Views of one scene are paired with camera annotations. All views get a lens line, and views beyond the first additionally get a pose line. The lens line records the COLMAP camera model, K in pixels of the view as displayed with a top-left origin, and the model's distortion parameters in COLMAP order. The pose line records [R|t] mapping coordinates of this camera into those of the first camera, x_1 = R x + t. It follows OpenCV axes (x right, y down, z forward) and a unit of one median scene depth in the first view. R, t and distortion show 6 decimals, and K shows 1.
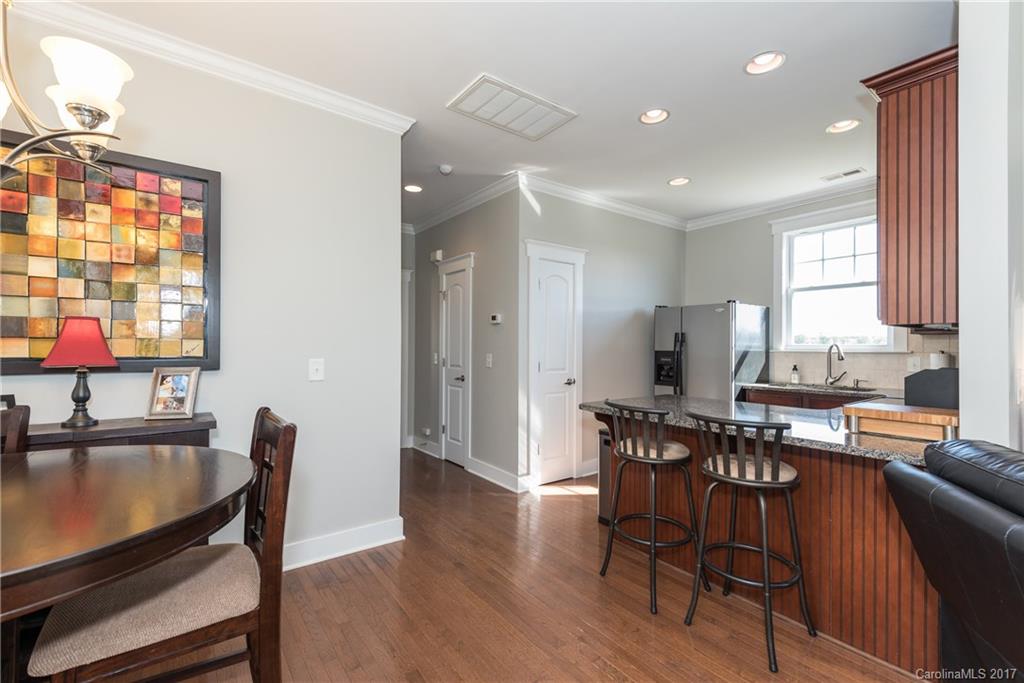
lens RADIAL K [[448.1, 0, 510.4], [0, 448.1, 340.2], [0, 0, 1]] dist [0.000481, -0.000028]
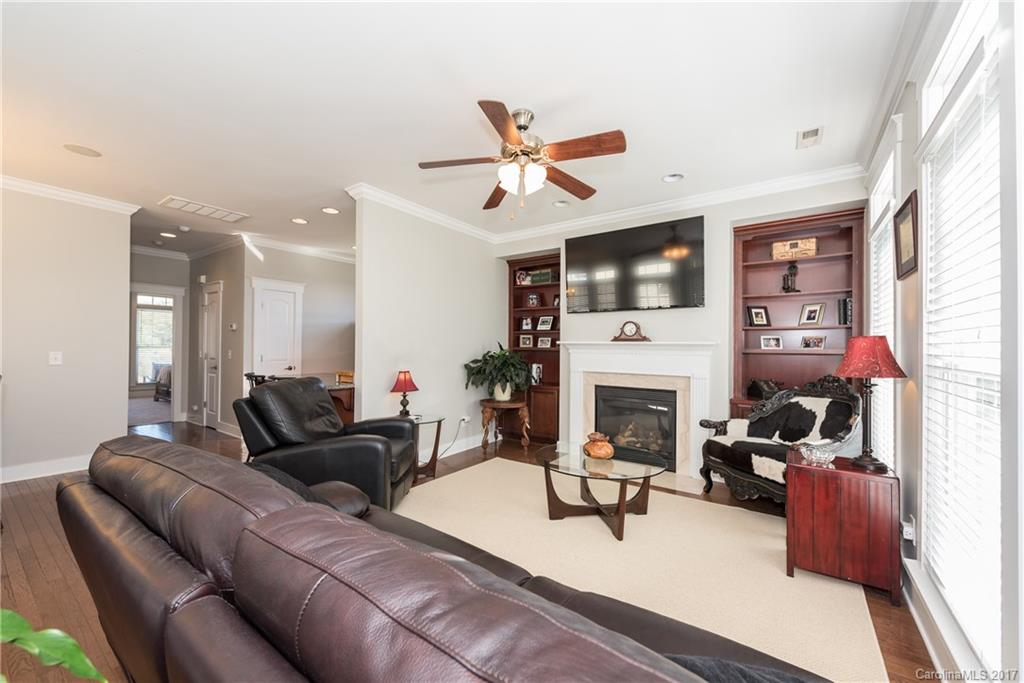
lens RADIAL K [[409.2, 0, 510.6], [0, 409.2, 343.4], [0, 0, 1]] dist [0.006737, -0.000873]
pose [[0.954310, 0.008929, 0.298684, 0.502707], [-0.011177, 0.999921, 0.005819, -0.012508], [-0.298608, -0.008891, 0.954334, -0.672300]]
